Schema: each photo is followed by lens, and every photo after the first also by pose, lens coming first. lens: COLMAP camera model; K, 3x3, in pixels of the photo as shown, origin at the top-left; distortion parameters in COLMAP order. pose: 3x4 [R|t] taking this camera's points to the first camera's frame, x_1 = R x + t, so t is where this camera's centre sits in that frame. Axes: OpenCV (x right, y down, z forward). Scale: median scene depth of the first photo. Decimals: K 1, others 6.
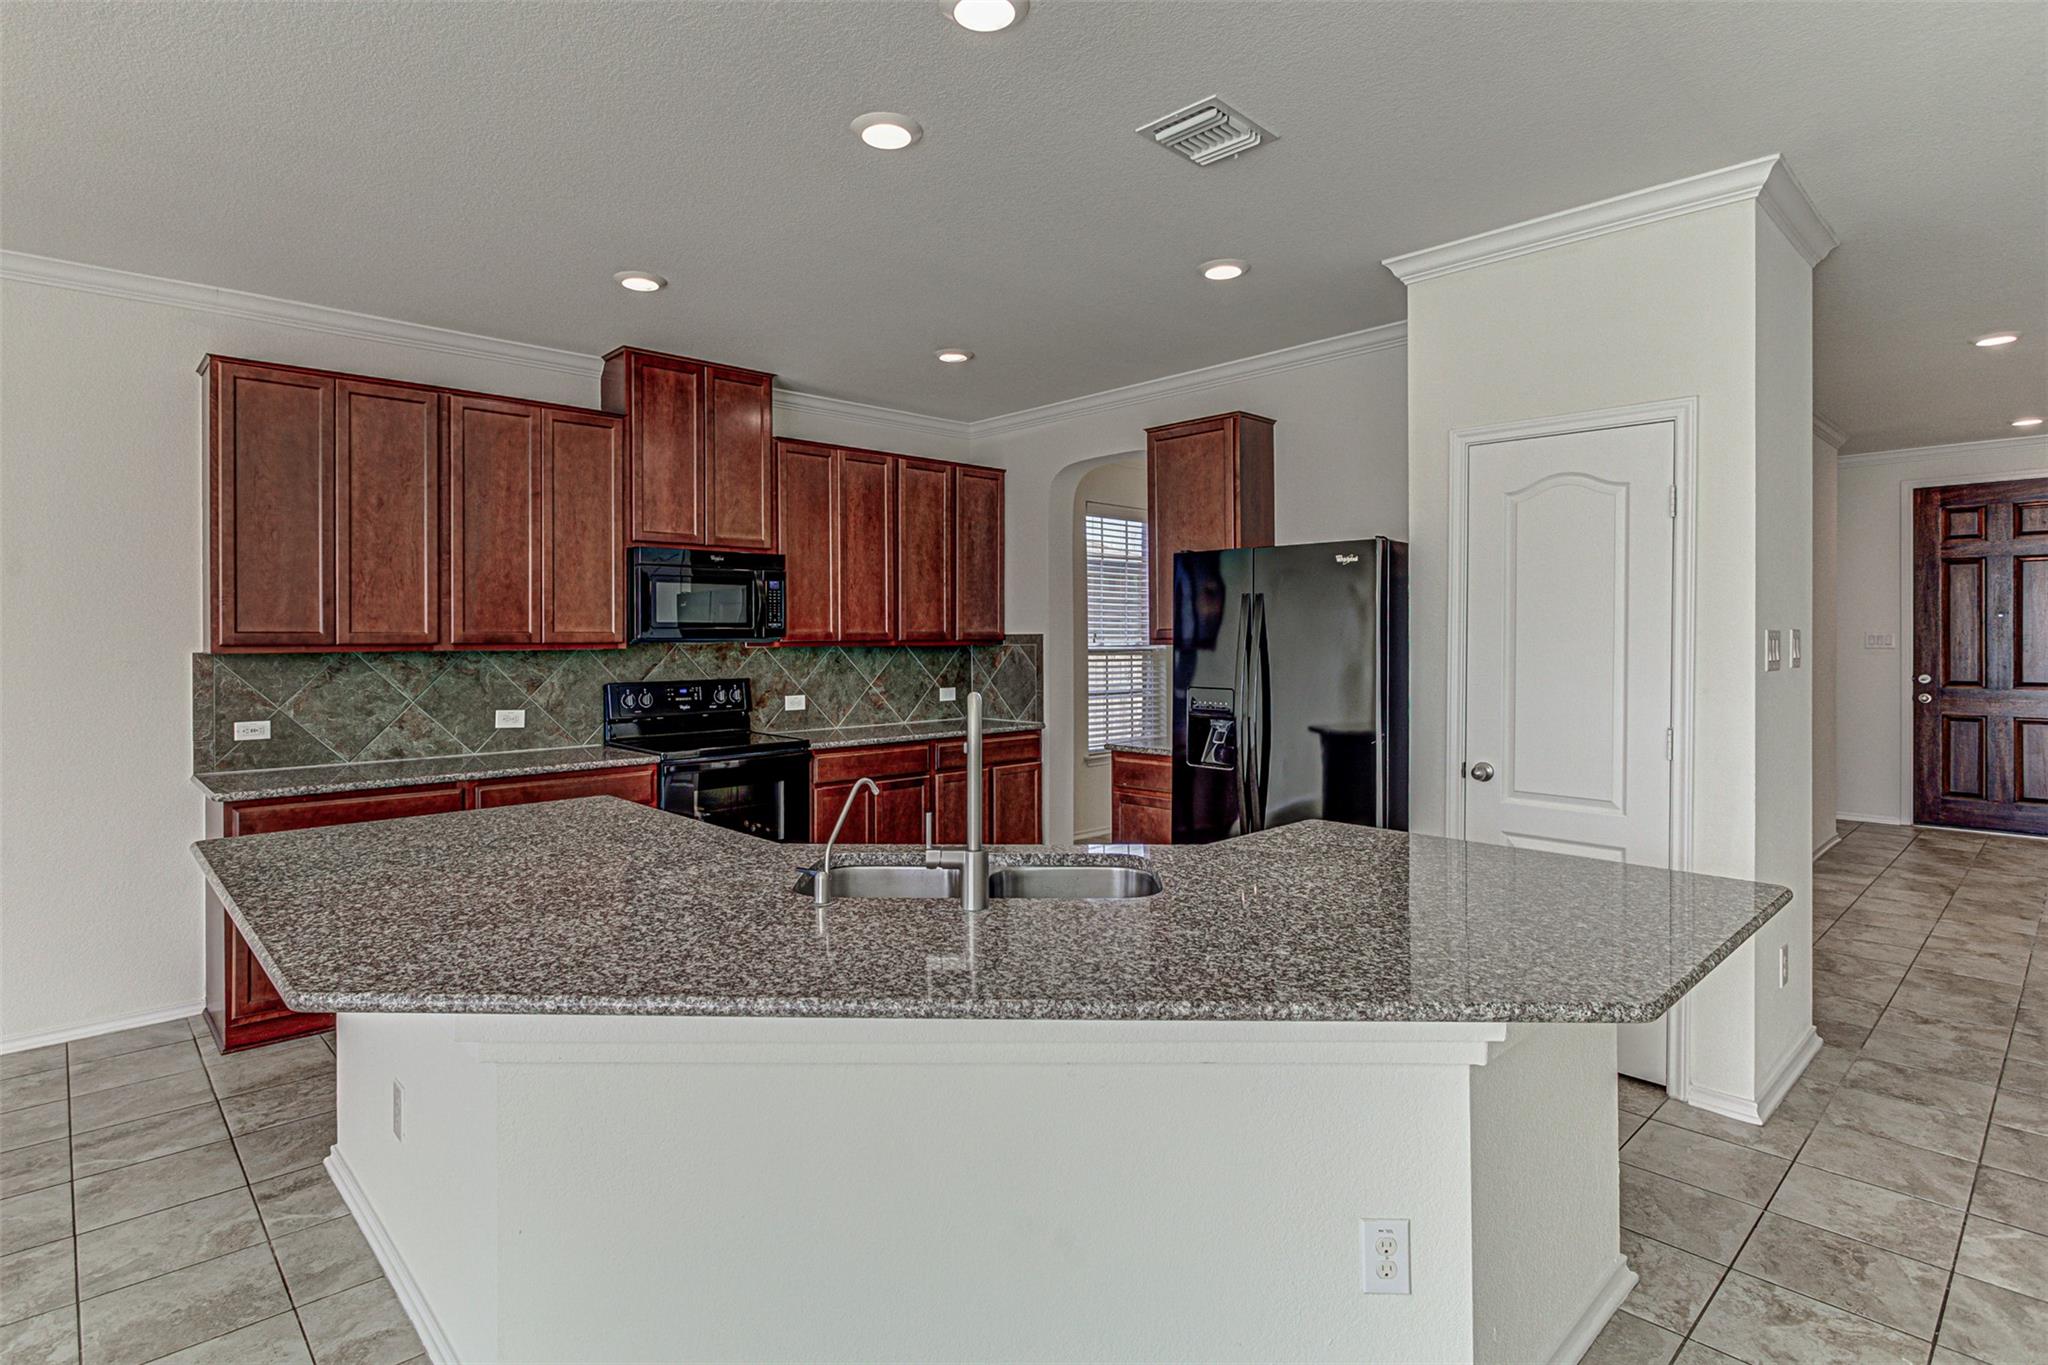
lens RADIAL K [[1028.9, 0, 1019.7], [0, 1028.9, 647.8], [0, 0, 1]] dist [-0.006215, 0.004282]
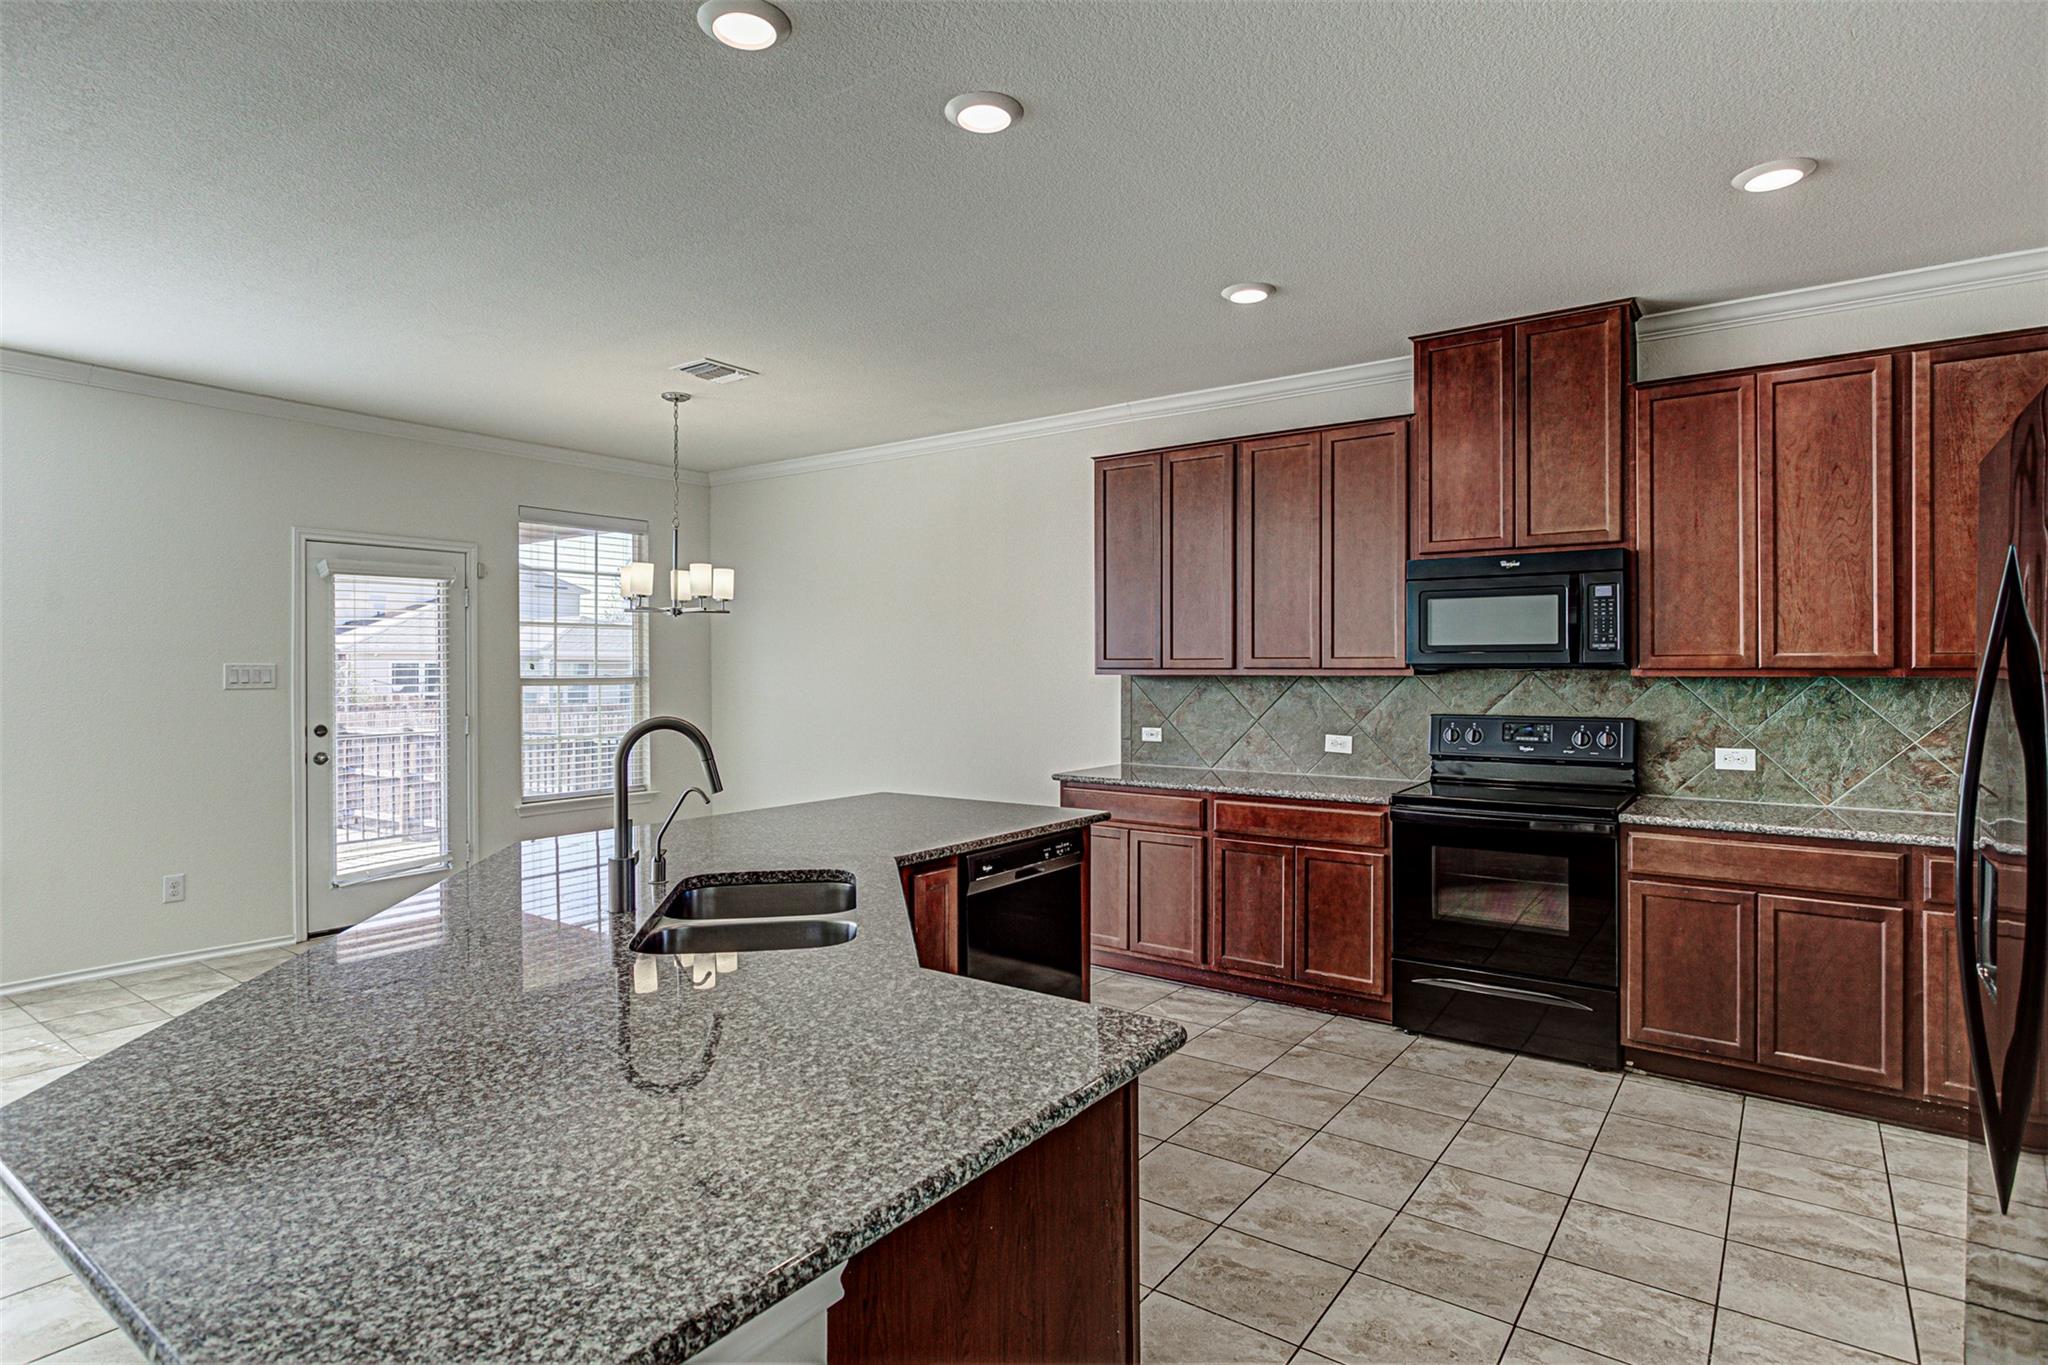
lens RADIAL K [[1074.5, 0, 1020.9], [0, 1074.5, 674.2], [0, 0, 1]] dist [-0.003963, 0.000778]
pose [[0.180848, 0.012197, -0.983435, 0.437335], [-0.008668, 0.999904, 0.010807, -0.006917], [0.983473, 0.006570, 0.180937, 0.455723]]
